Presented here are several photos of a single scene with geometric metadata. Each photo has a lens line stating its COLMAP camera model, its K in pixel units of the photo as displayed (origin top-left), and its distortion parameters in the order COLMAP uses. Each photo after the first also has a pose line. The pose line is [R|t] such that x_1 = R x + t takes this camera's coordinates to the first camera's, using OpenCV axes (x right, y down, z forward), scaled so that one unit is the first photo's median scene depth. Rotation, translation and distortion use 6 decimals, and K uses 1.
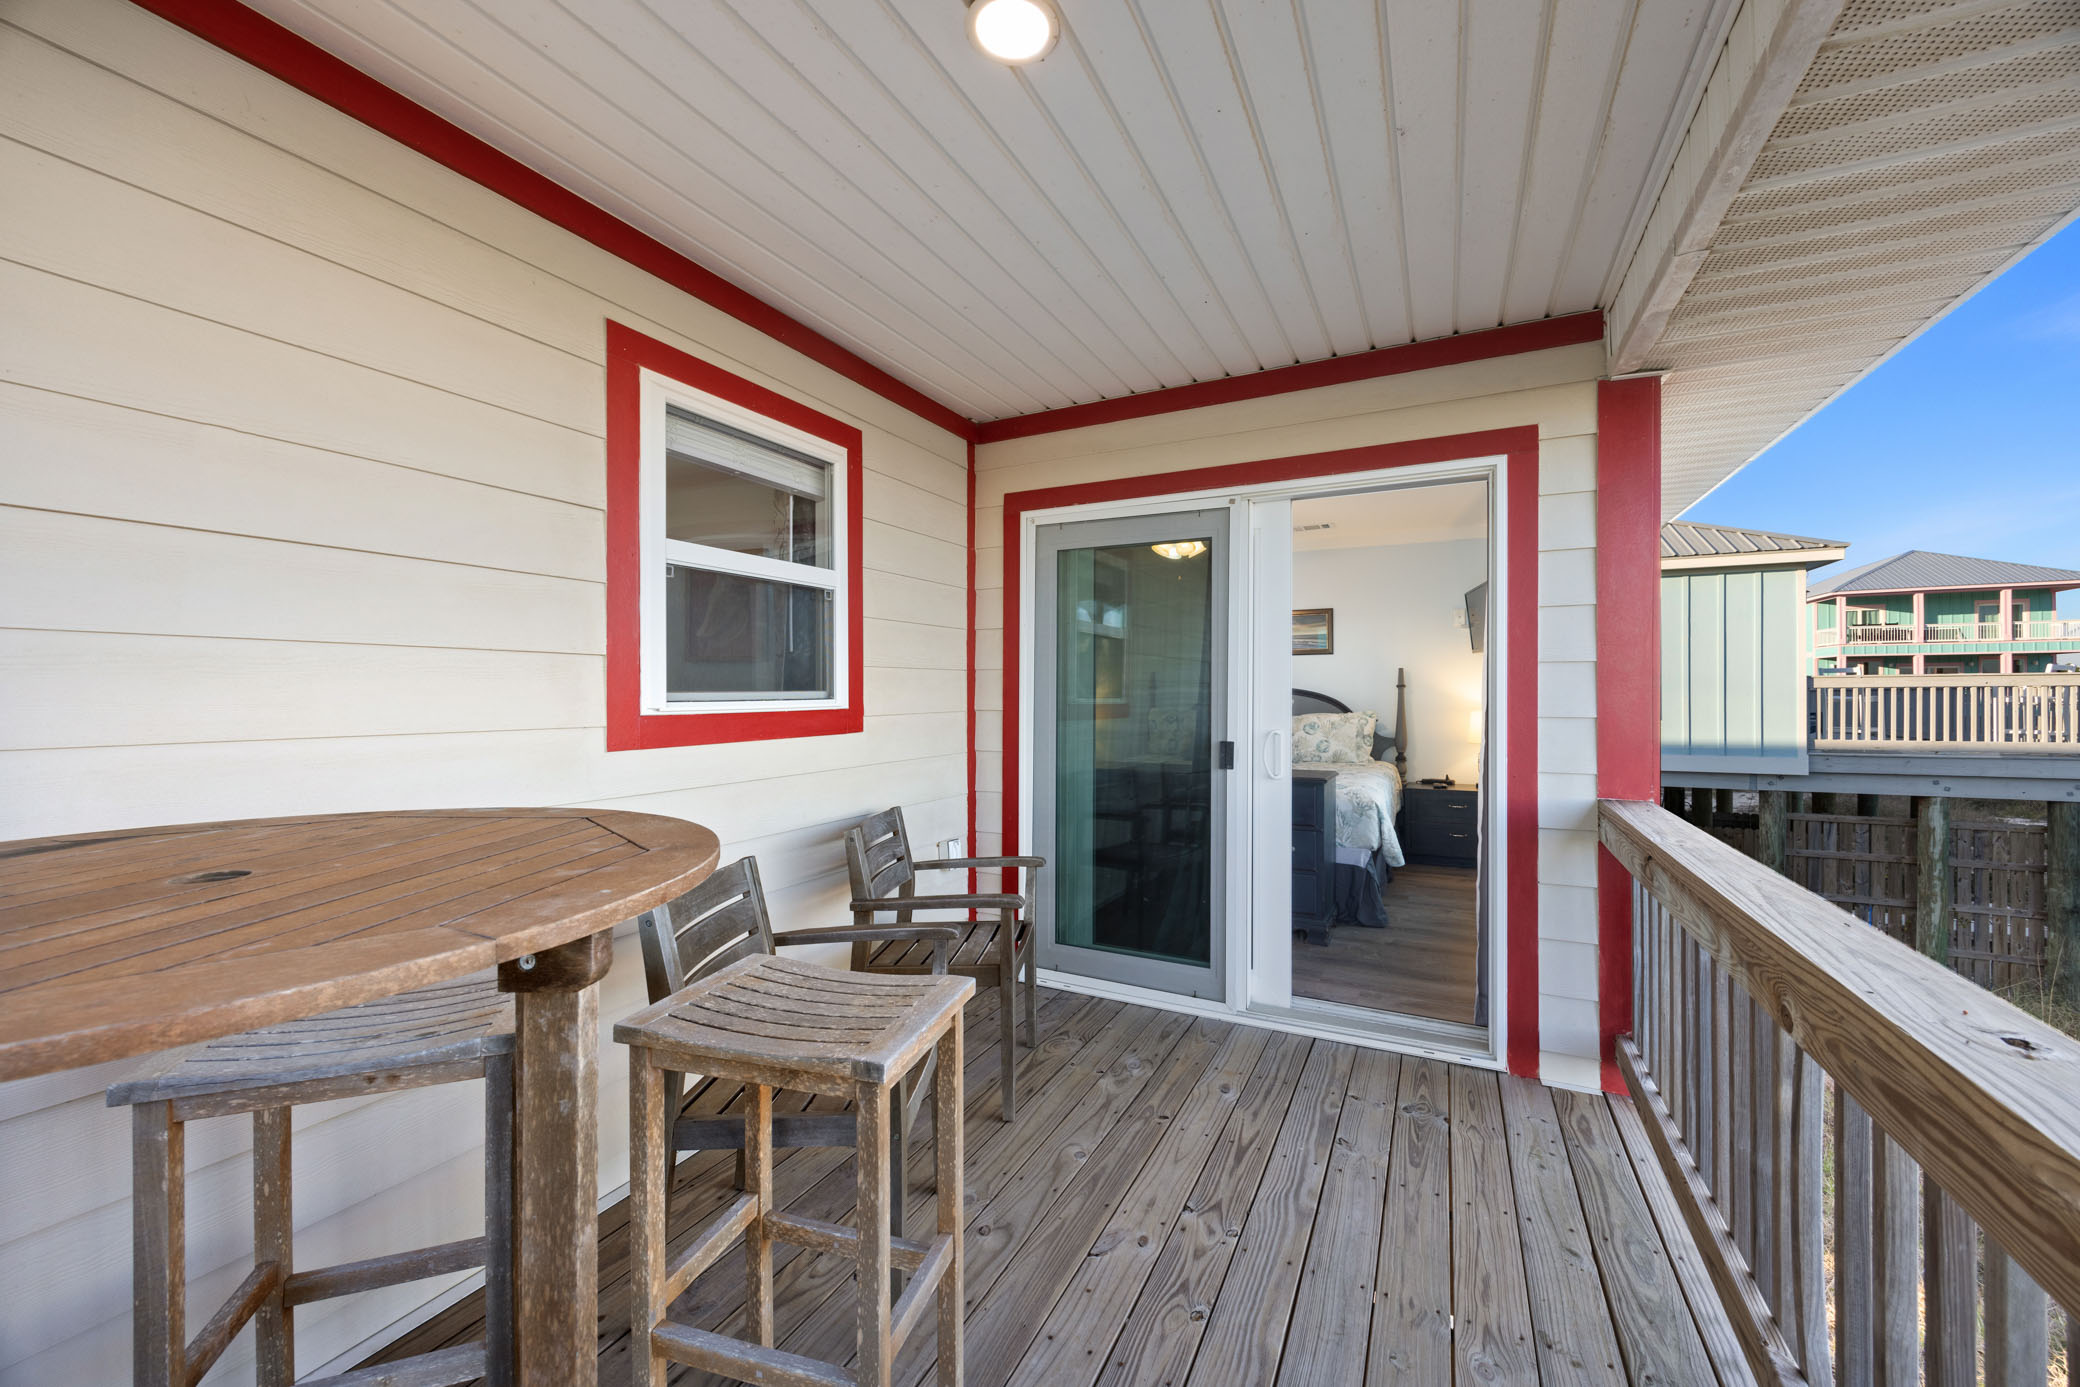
lens RADIAL K [[800.0, 0, 1043.0], [0, 800.0, 695.2], [0, 0, 1]] dist [0.001322, 0.000032]
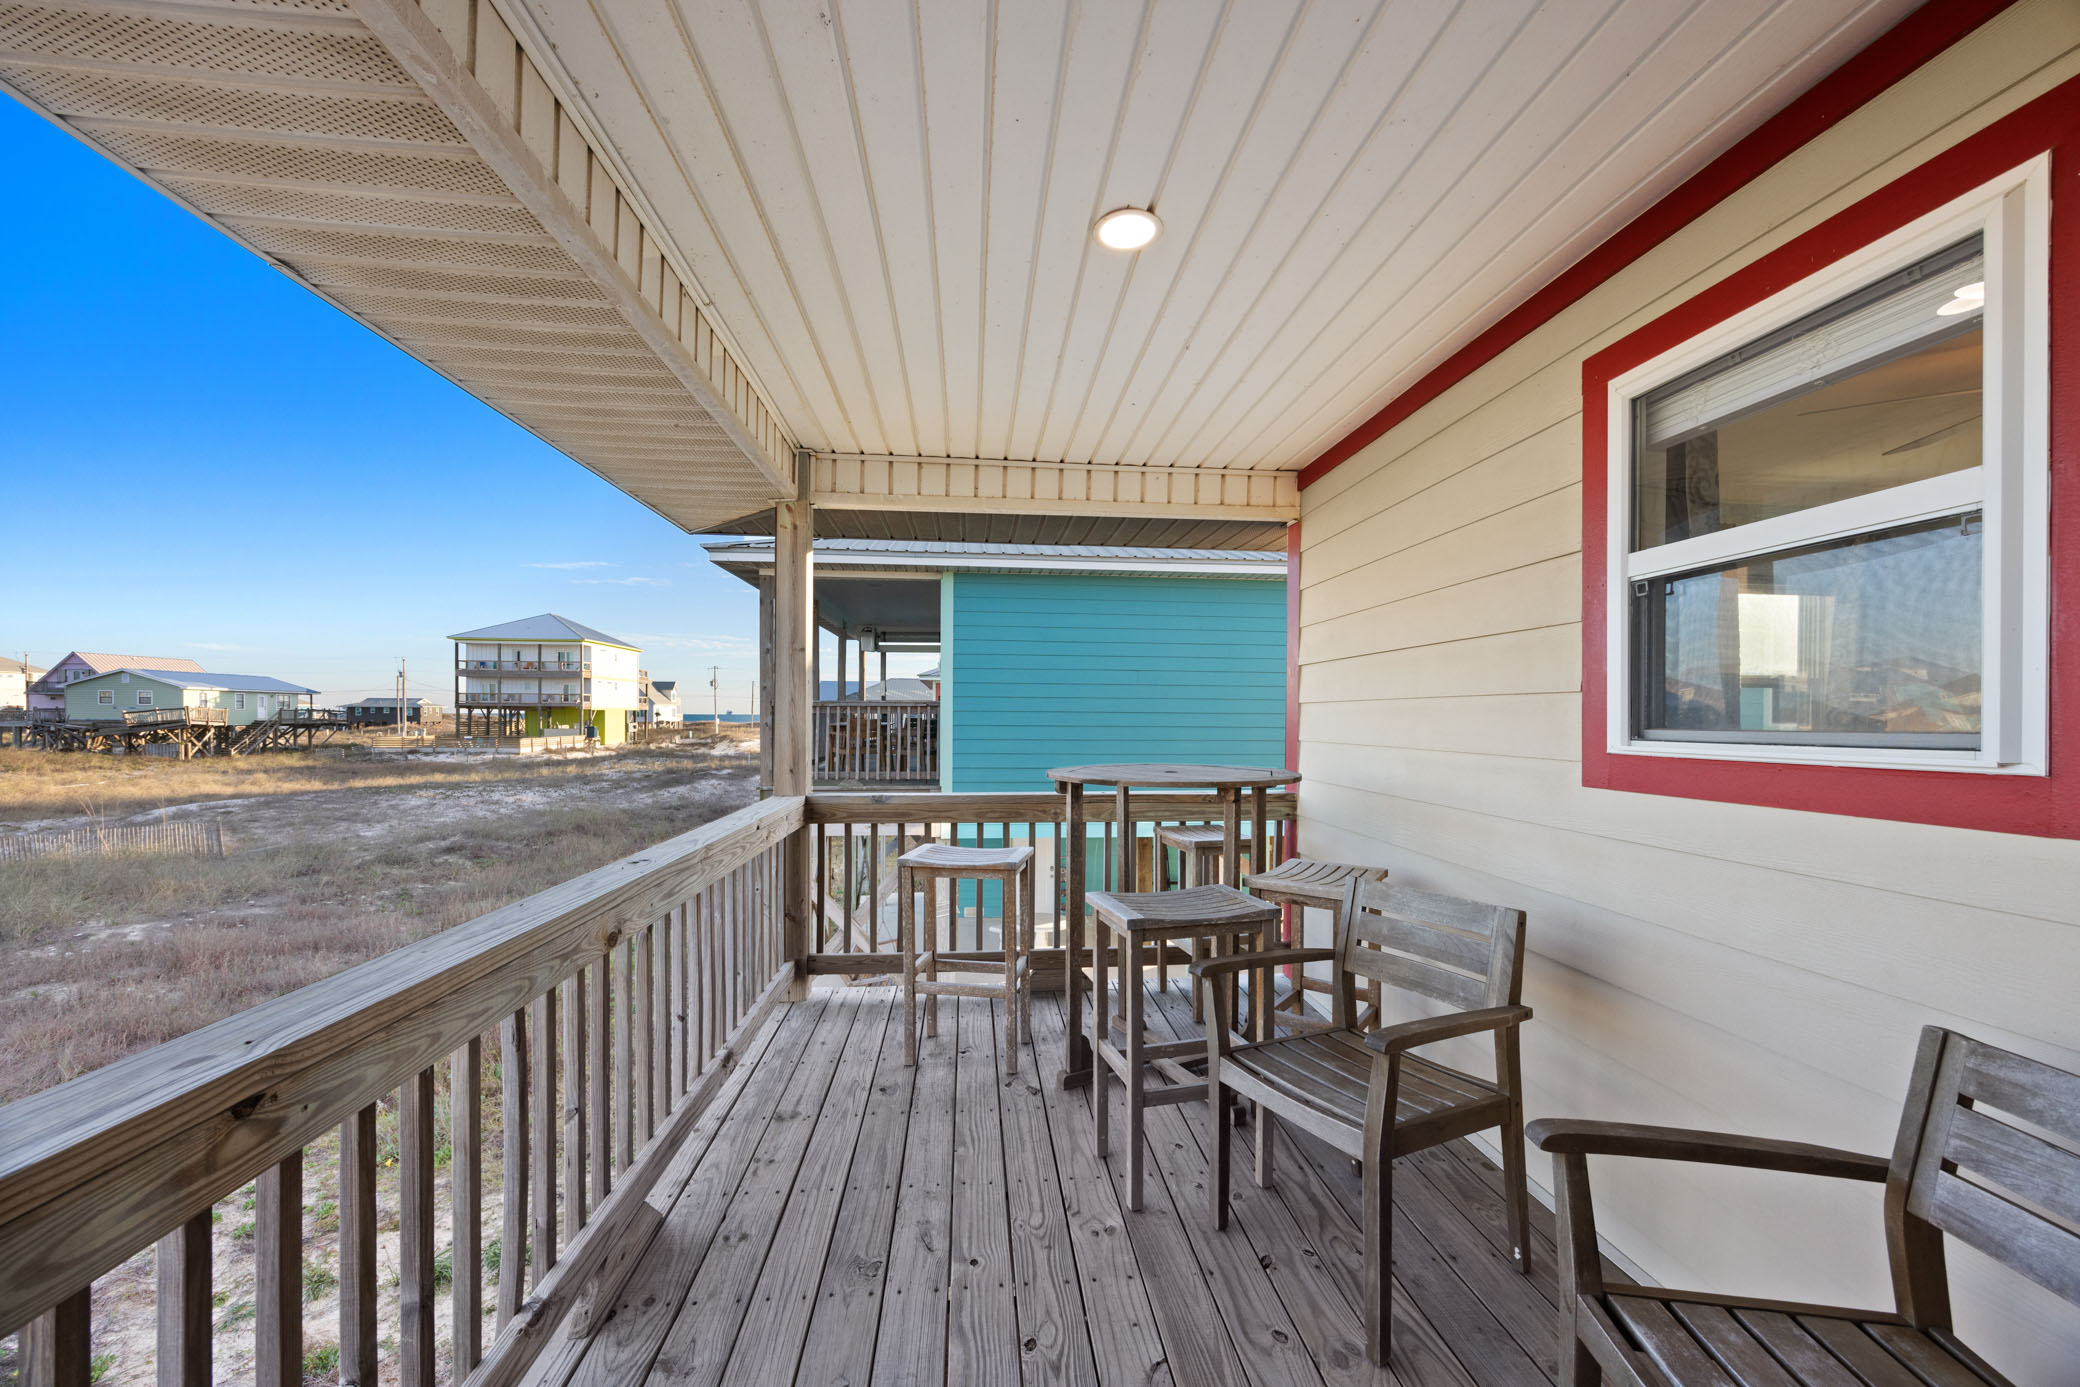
lens RADIAL K [[800.0, 0, 1045.0], [0, 800.0, 709.1], [0, 0, 1]] dist [0.001322, 0.000032]
pose [[-0.848451, -0.004449, -0.529255, 0.575474], [-0.002051, 0.999985, -0.005120, -0.020371], [0.529270, -0.003258, -0.848447, 1.502701]]
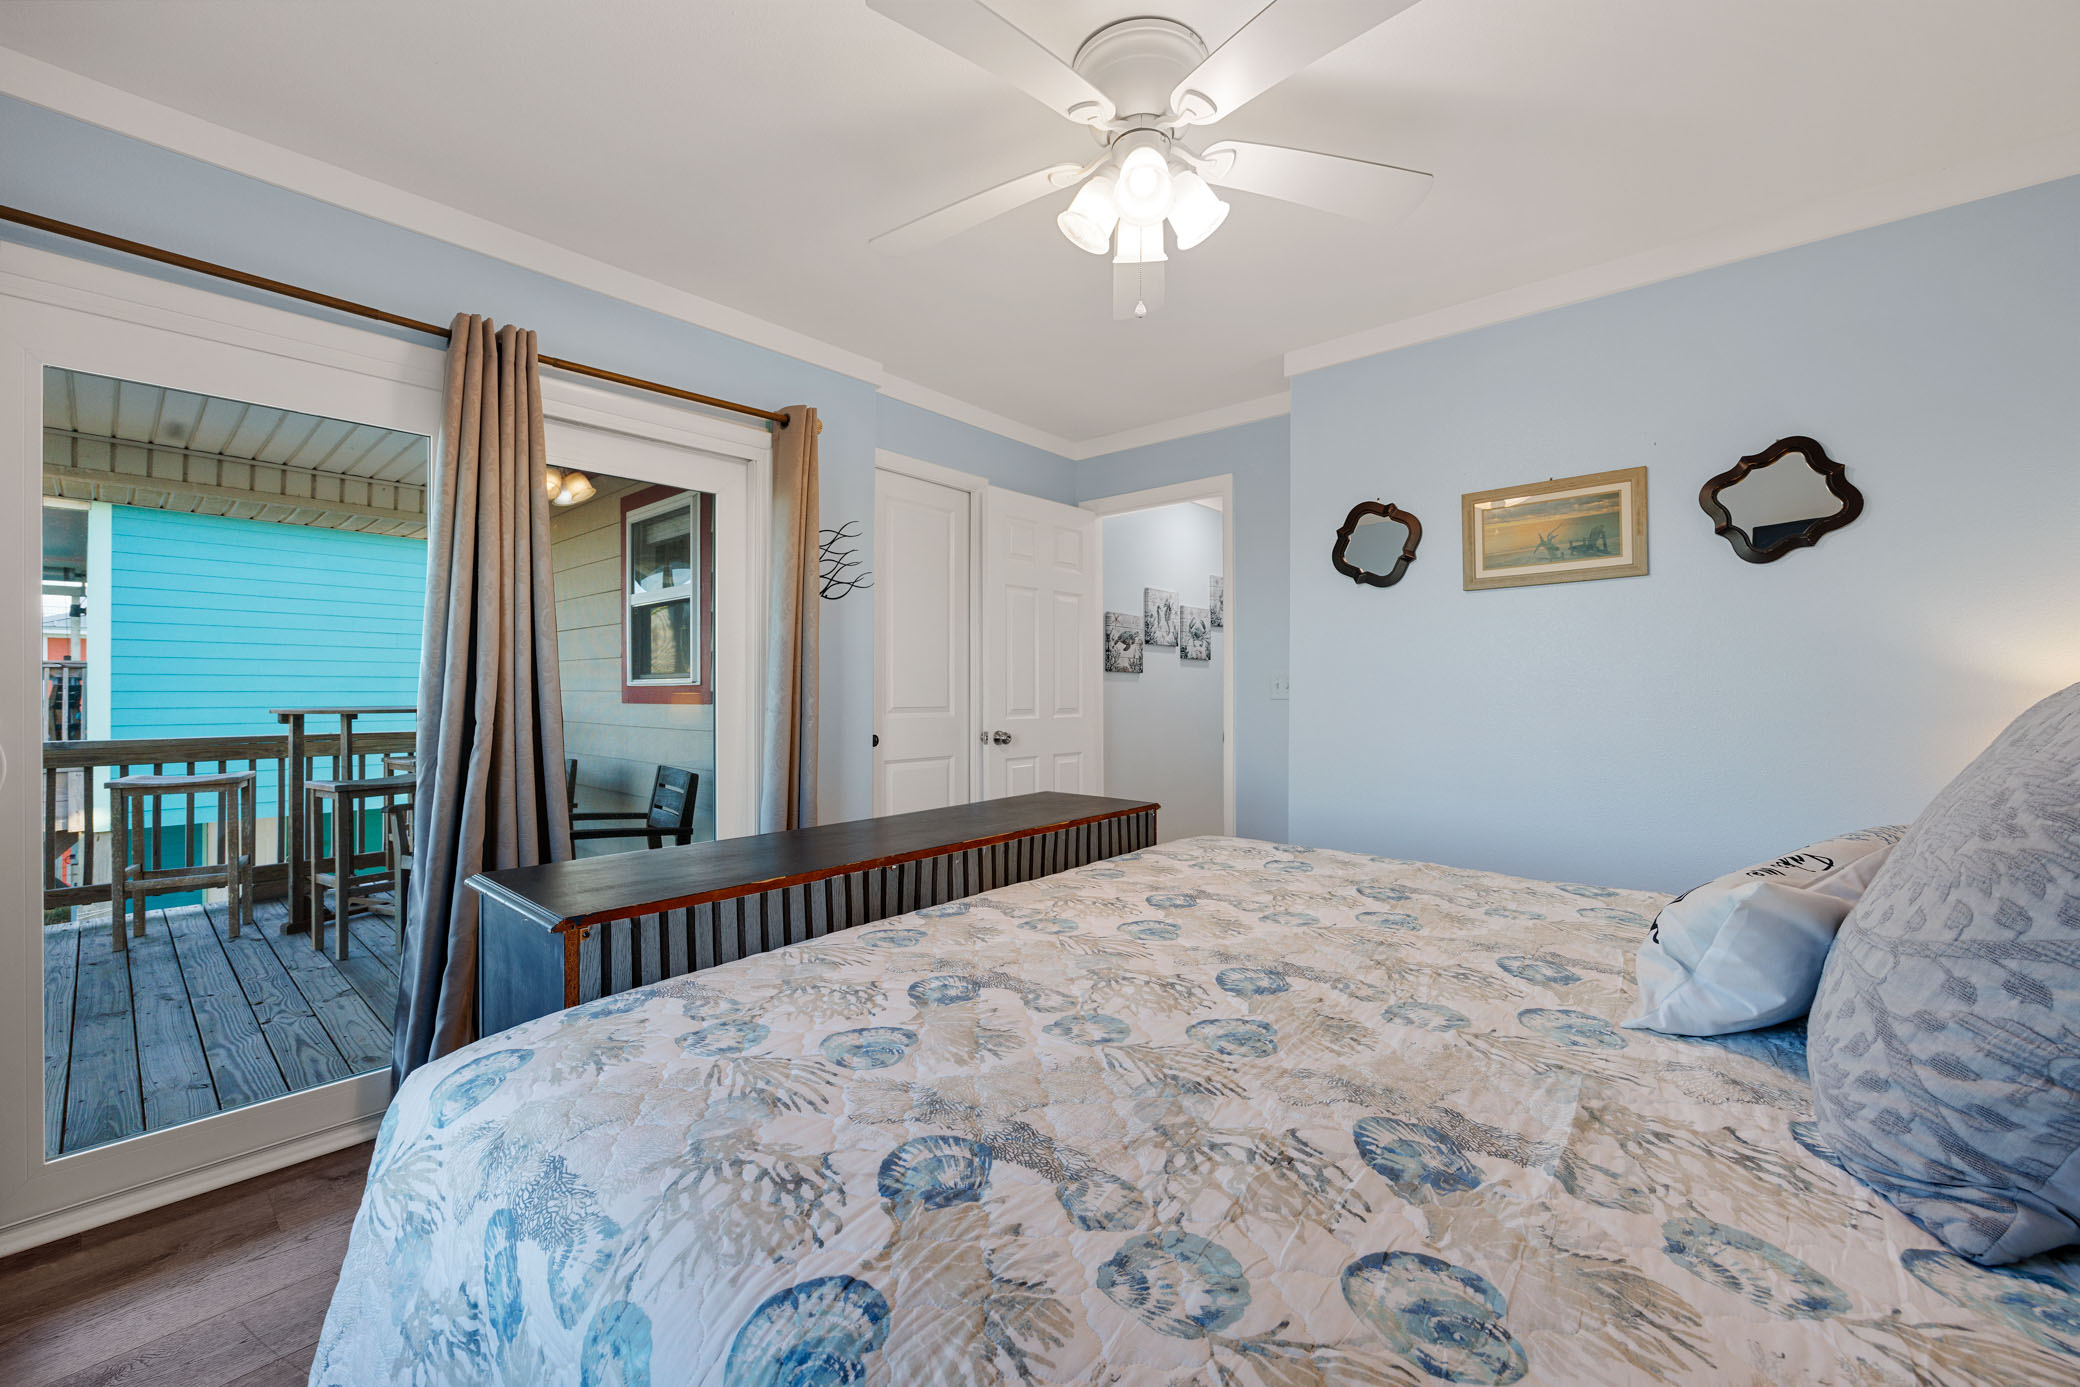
lens RADIAL K [[835.5, 0, 1042.3], [0, 835.5, 690.4], [0, 0, 1]] dist [-0.002641, 0.000287]
pose [[-0.257985, 0.000950, -0.966149, 1.289202], [-0.001773, 0.999997, 0.001456, 0.032465], [0.966147, 0.002089, -0.257982, 2.631007]]
